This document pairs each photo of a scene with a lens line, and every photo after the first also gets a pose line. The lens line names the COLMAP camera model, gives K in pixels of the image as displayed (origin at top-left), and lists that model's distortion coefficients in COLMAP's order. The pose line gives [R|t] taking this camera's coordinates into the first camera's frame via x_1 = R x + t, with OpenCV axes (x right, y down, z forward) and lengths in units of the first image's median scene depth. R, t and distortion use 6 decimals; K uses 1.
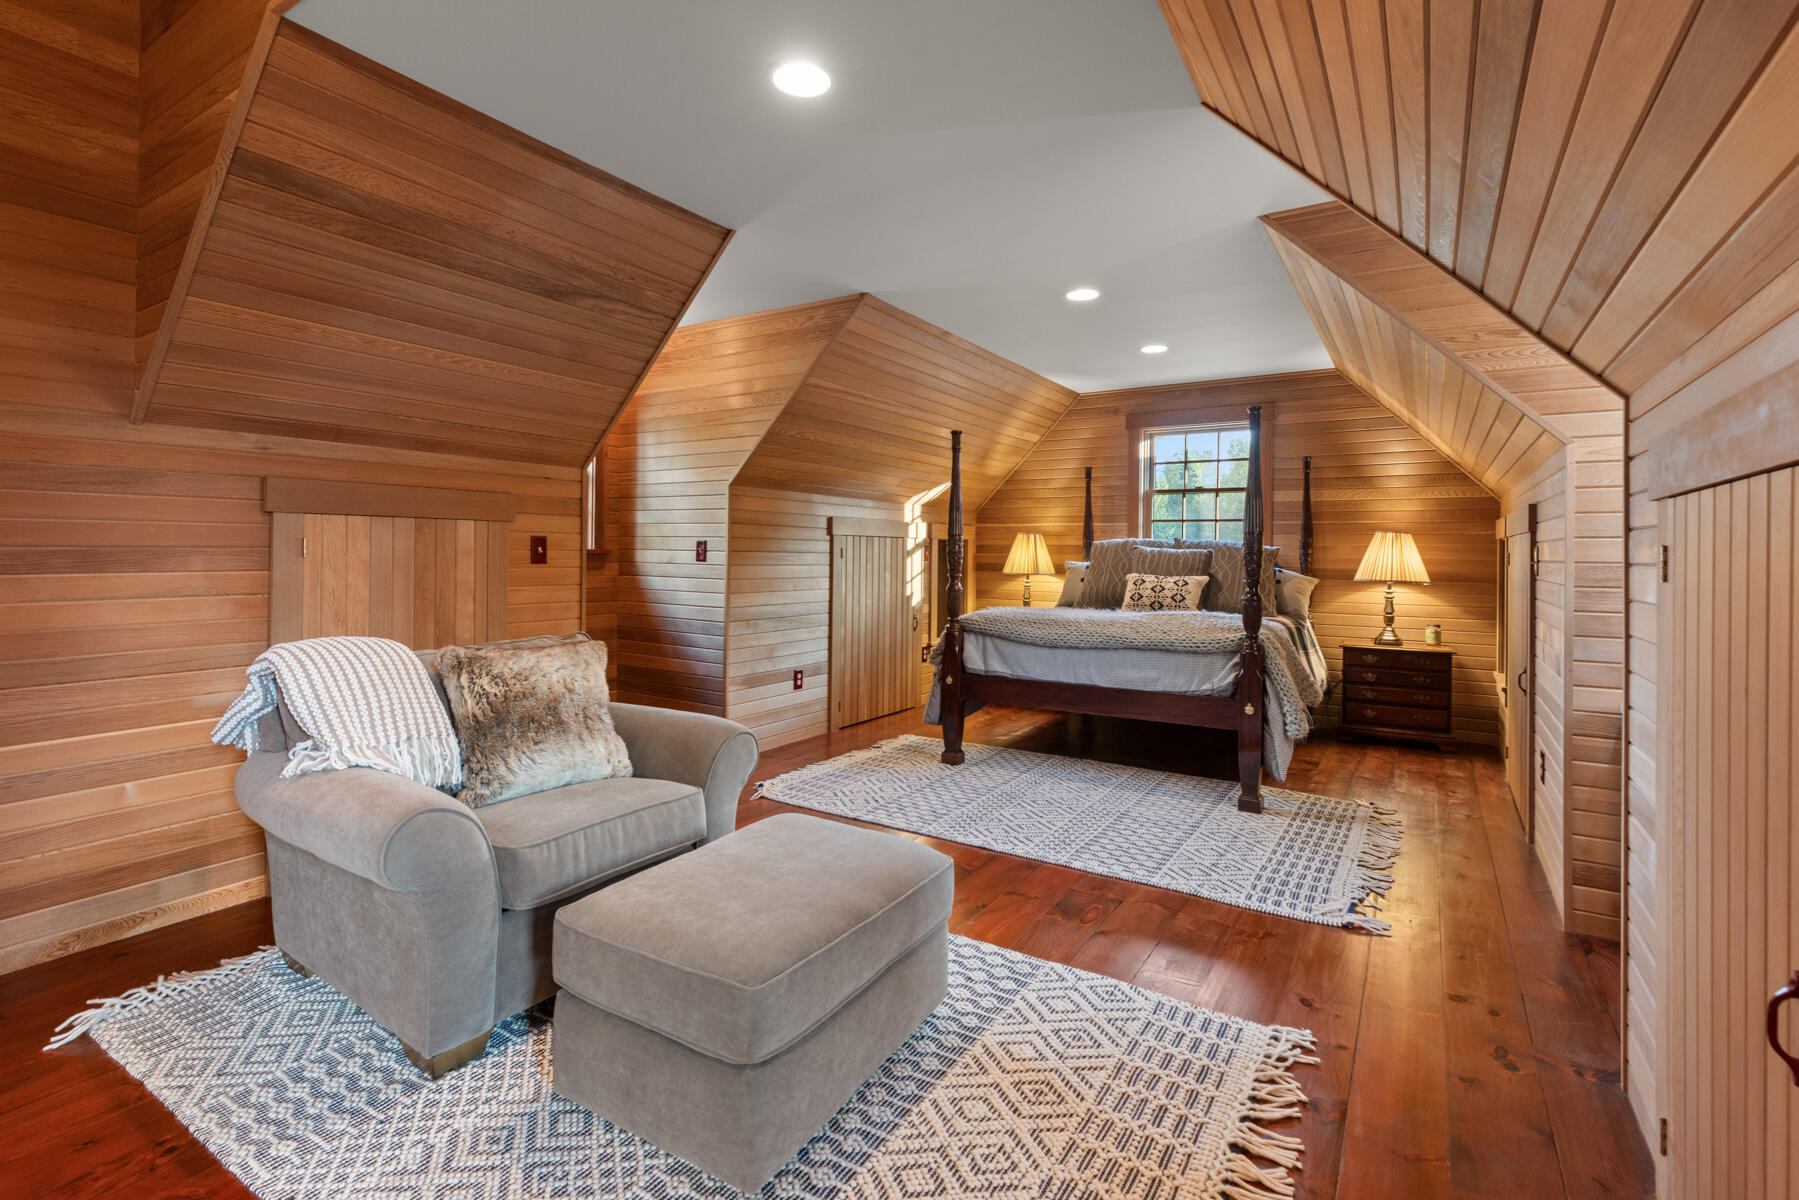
lens RADIAL K [[837.0, 0, 896.8], [0, 837.0, 553.0], [0, 0, 1]] dist [-0.000626, -0.000306]
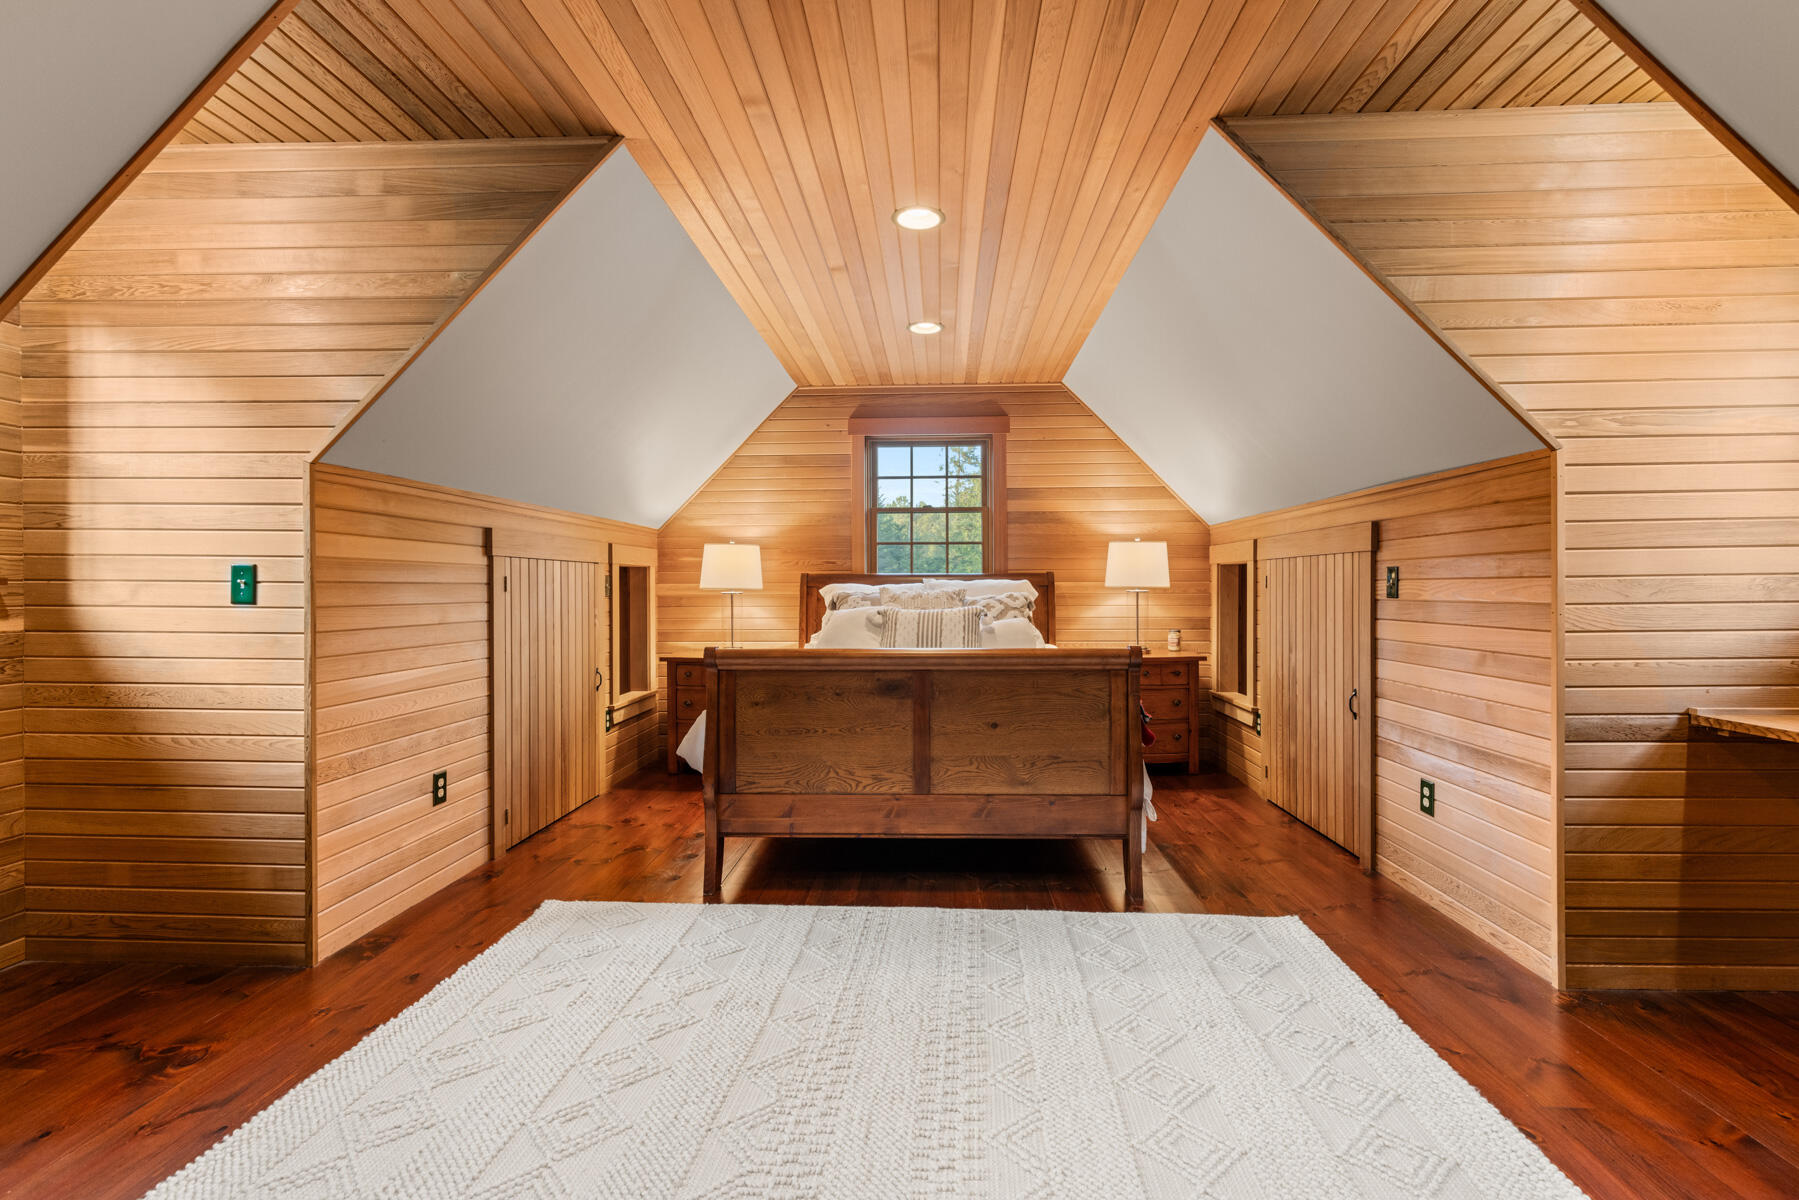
lens RADIAL K [[801.5, 0, 891.6], [0, 801.5, 587.2], [0, 0, 1]] dist [-0.001759, -0.000608]
pose [[0.878936, -0.015307, 0.476695, -0.104135], [0.012120, 0.999879, 0.009759, 0.000168], [-0.476786, -0.002800, 0.879015, 0.319509]]
